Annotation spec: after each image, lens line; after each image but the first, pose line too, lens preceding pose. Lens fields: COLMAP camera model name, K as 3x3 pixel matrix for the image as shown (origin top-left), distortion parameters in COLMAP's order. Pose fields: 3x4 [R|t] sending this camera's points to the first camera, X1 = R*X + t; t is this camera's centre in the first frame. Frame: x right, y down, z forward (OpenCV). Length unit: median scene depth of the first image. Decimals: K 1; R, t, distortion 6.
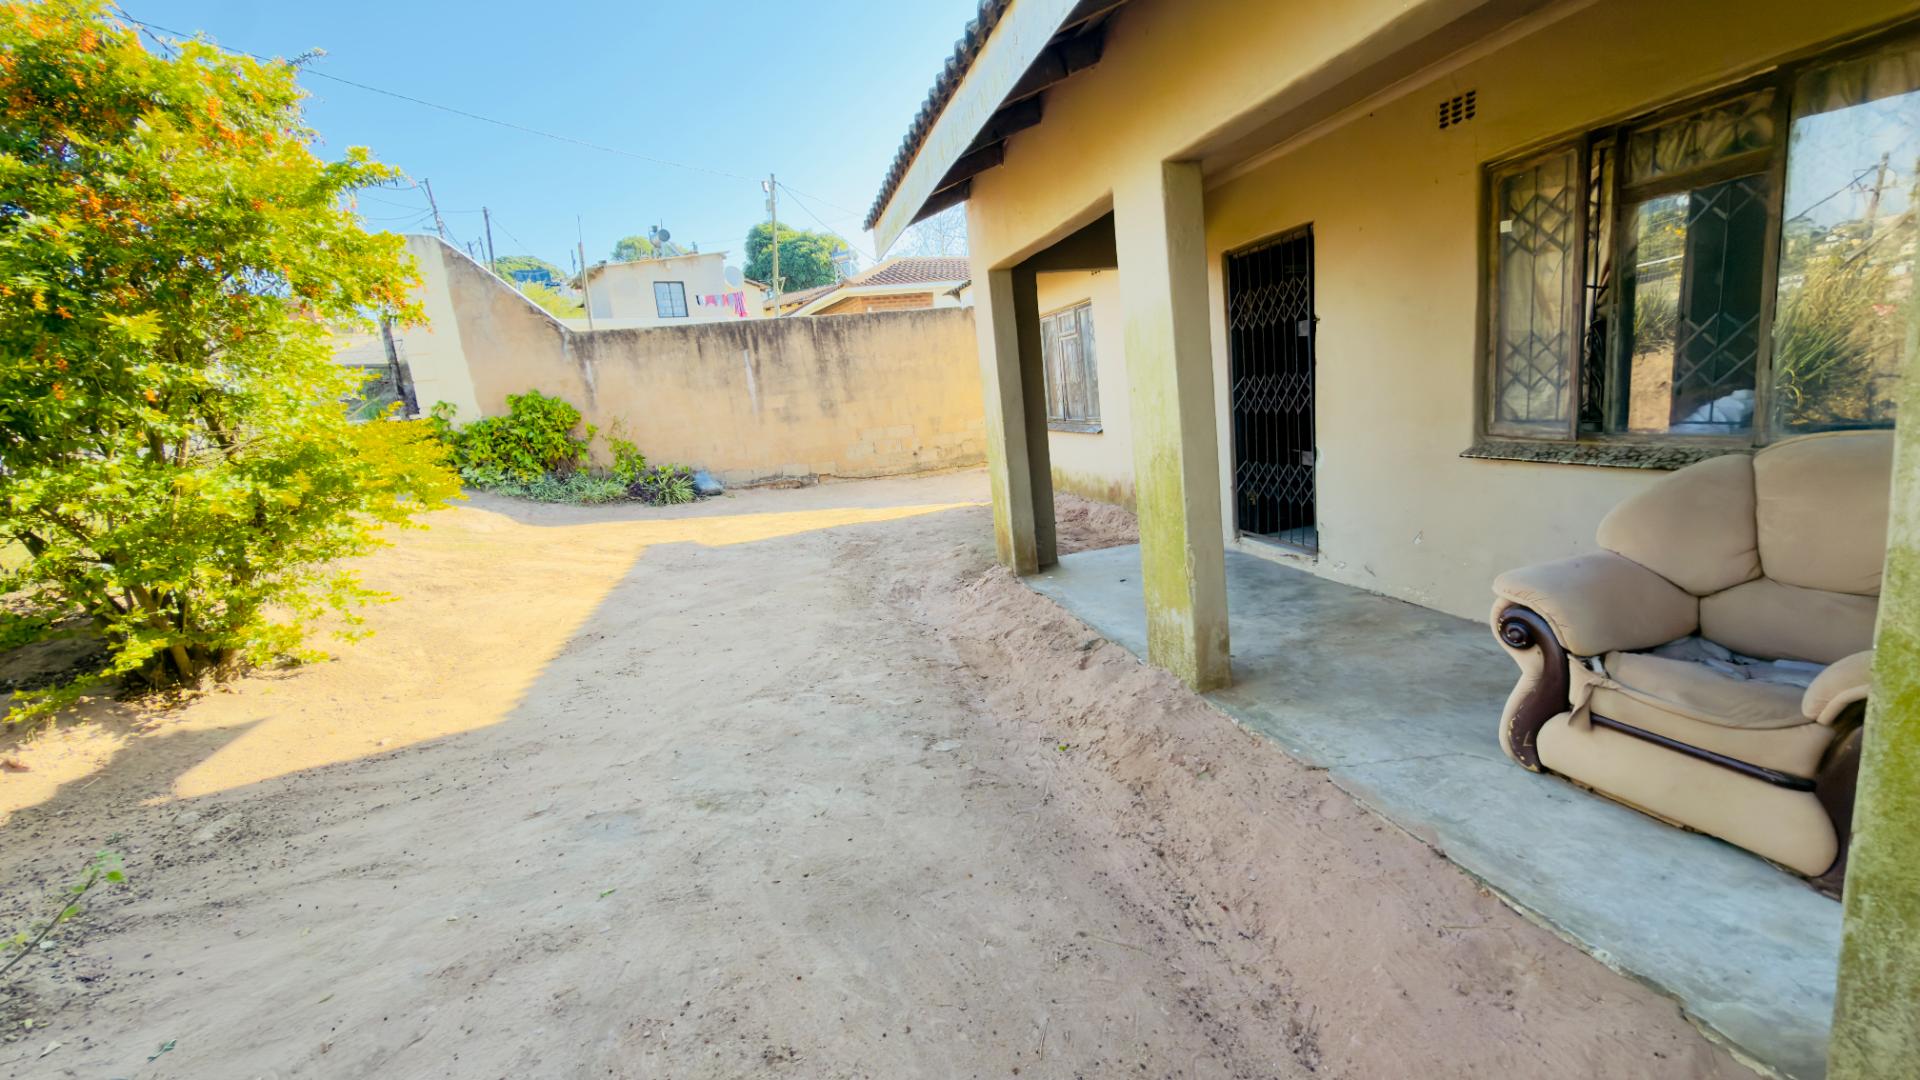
lens RADIAL K [[770.1, 0, 964.8], [0, 770.1, 542.3], [0, 0, 1]] dist [0.001138, 0.000317]
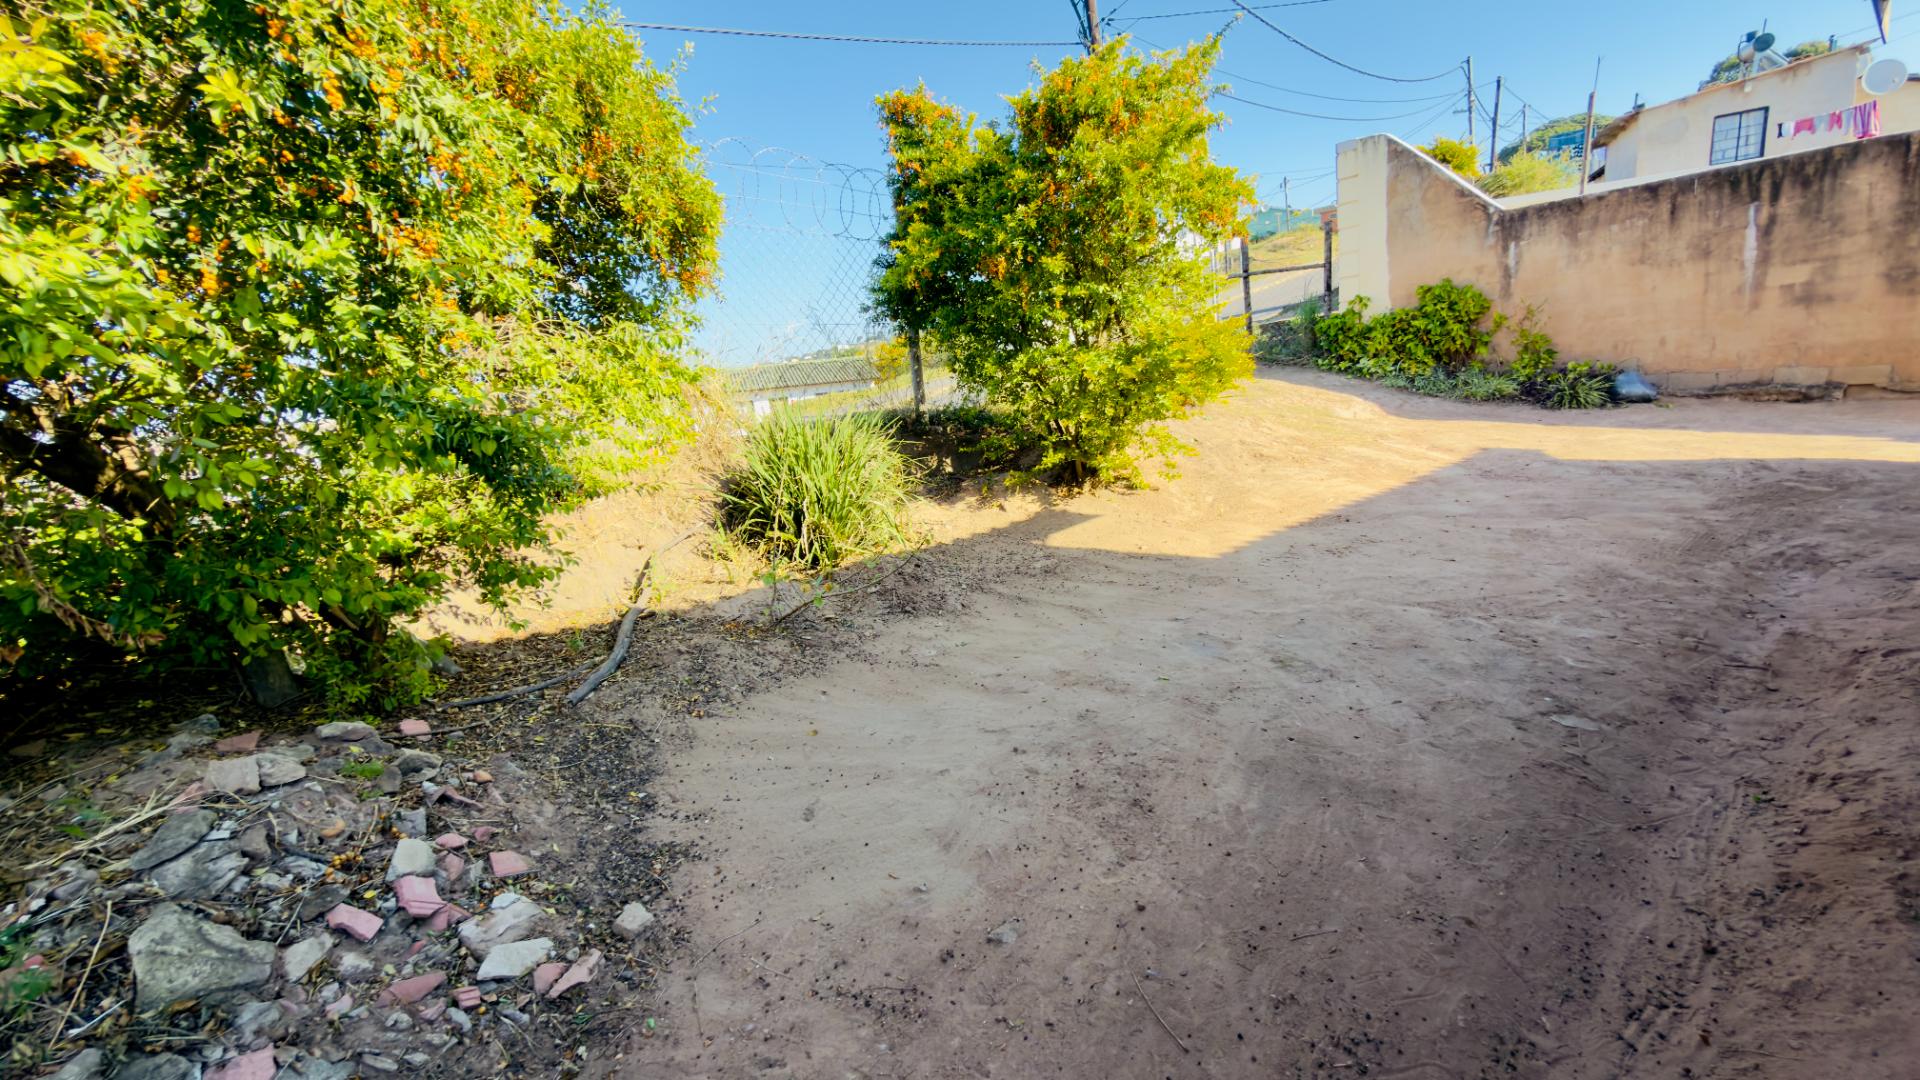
lens RADIAL K [[770.1, 0, 964.8], [0, 770.1, 542.3], [0, 0, 1]] dist [0.001138, 0.000317]
pose [[0.422368, 0.238806, -0.874401, 0.123219], [-0.119008, 0.970930, 0.207684, -0.003221], [0.898578, 0.016341, 0.438510, 0.023722]]
